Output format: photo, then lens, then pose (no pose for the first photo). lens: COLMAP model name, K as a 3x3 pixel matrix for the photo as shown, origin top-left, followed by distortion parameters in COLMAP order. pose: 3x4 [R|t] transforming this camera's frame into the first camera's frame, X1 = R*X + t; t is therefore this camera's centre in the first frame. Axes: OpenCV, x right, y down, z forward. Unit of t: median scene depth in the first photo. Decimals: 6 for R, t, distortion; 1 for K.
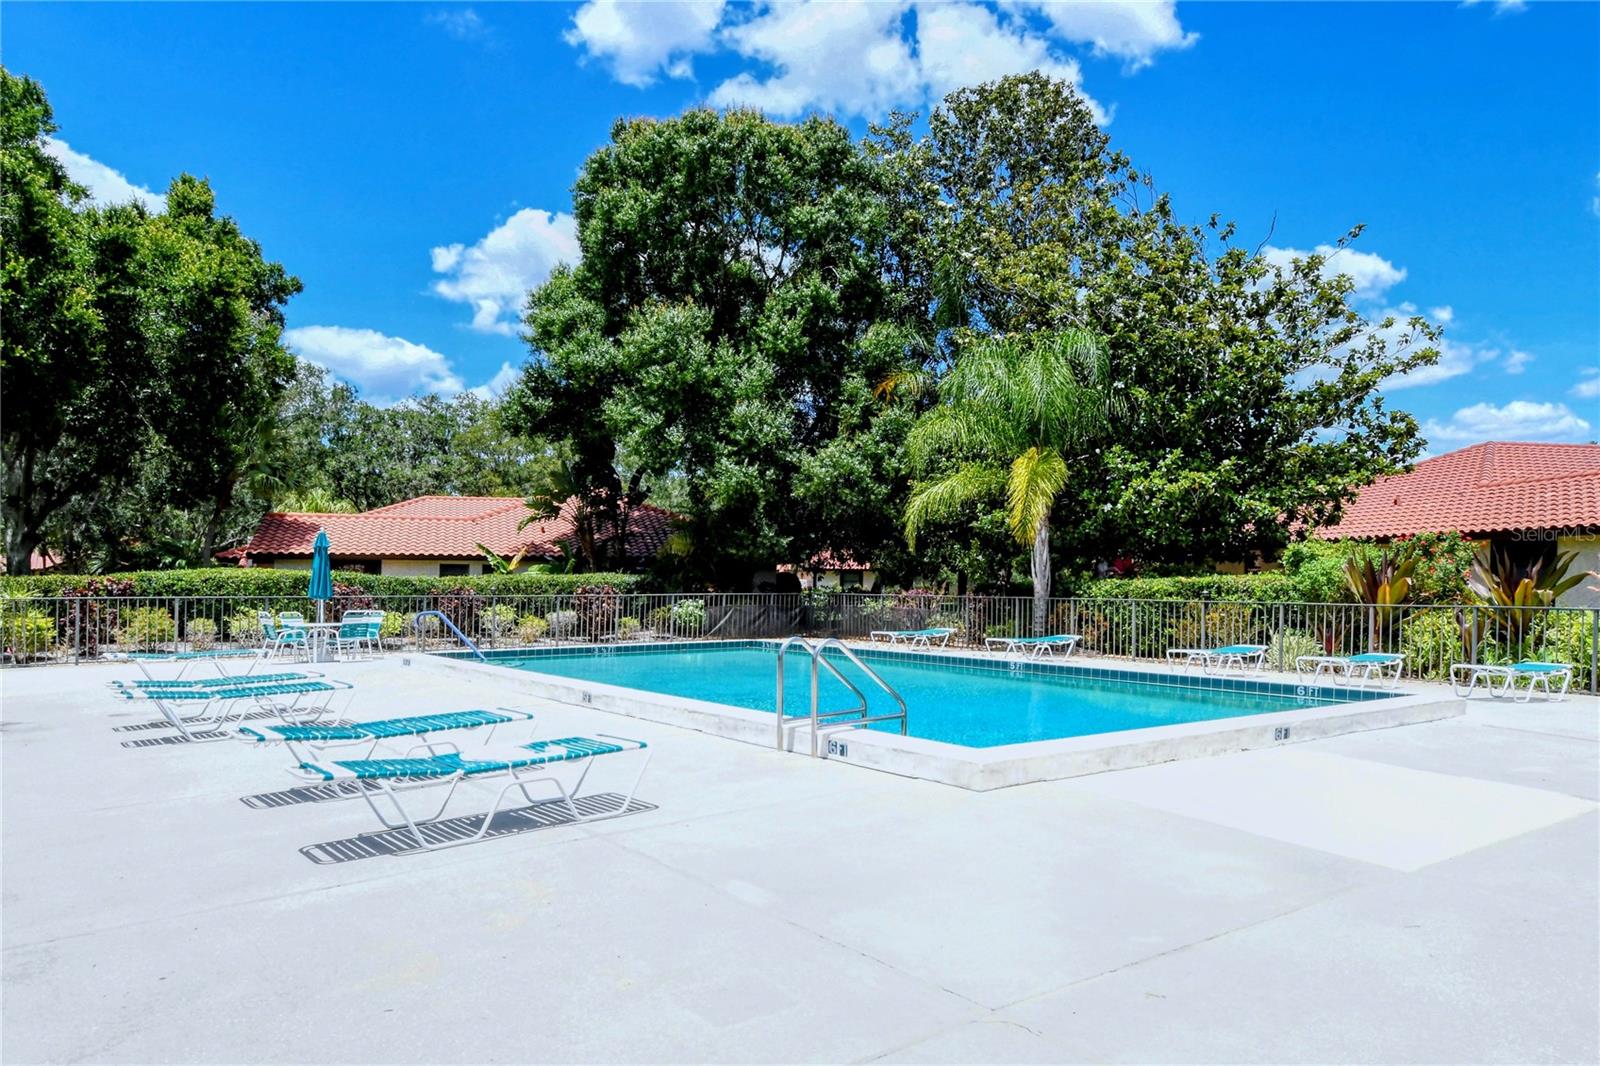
lens RADIAL K [[1054.0, 0, 802.1], [0, 1054.0, 559.2], [0, 0, 1]] dist [0.001763, 0.000185]
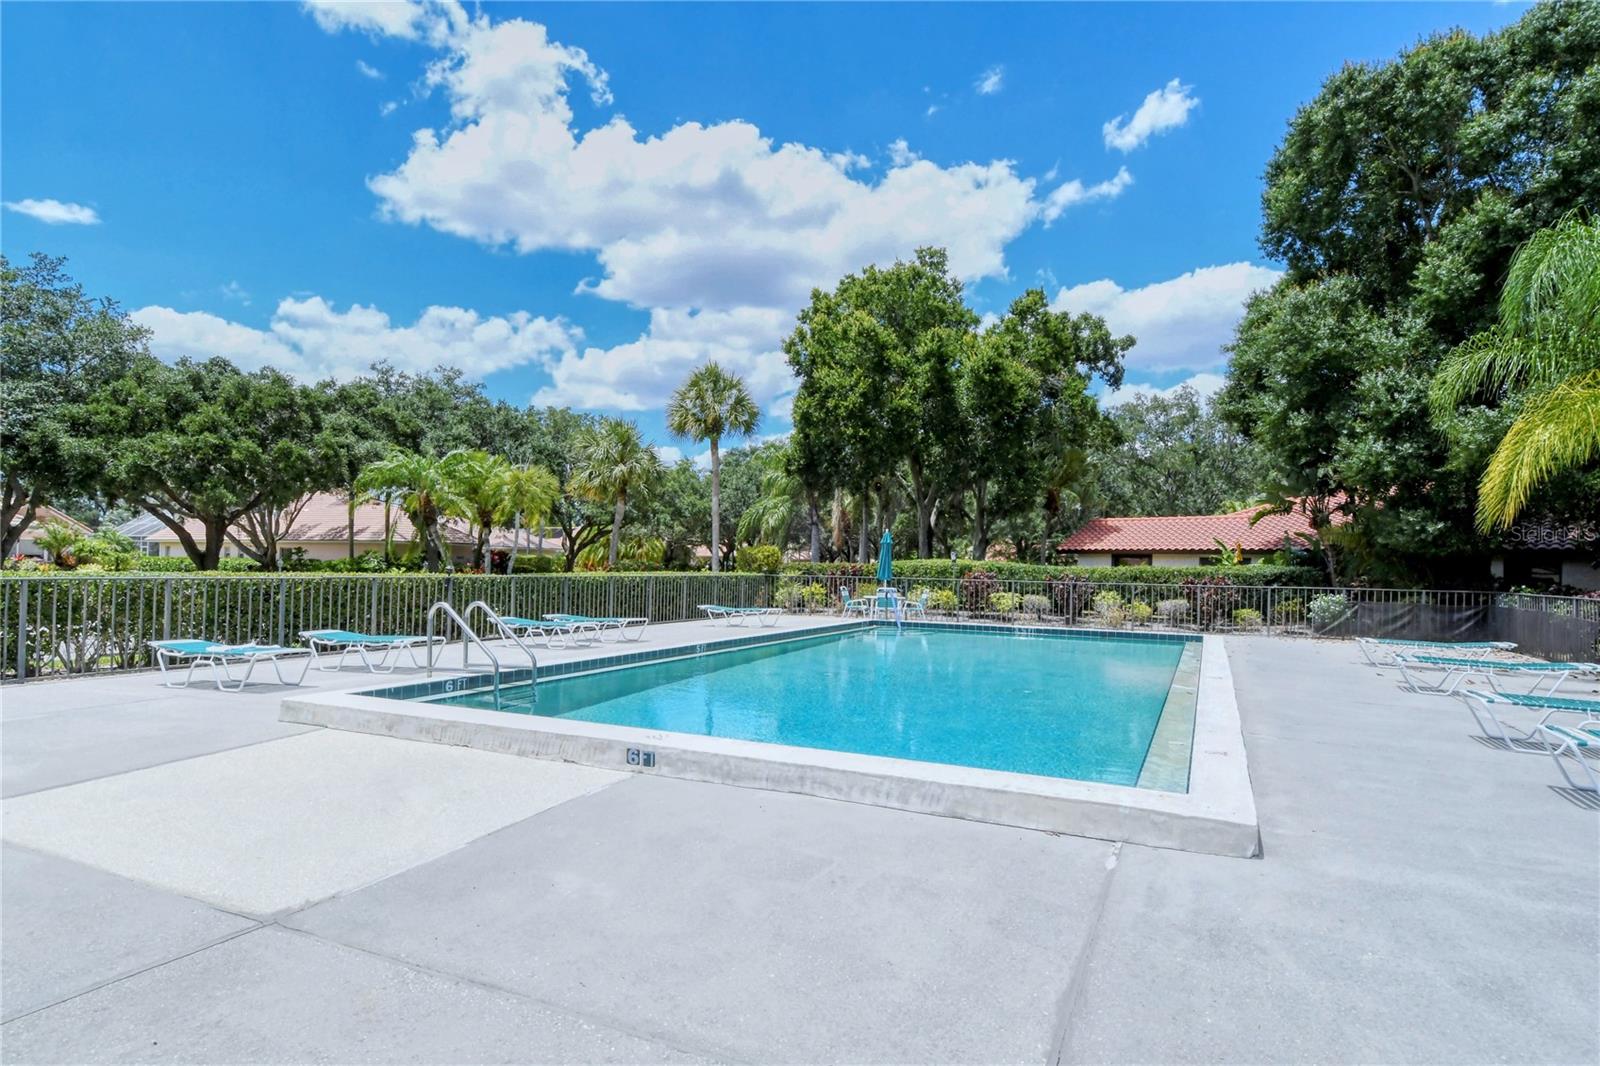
lens RADIAL K [[836.7, 0, 800.0], [0, 836.7, 533.0], [0, 0, 1]] dist [-0.001546, -0.000521]
pose [[0.506658, -0.027213, -0.861718, 0.277774], [0.002795, 0.999548, -0.029923, 0.005455], [0.862143, 0.012752, 0.506505, 0.210485]]
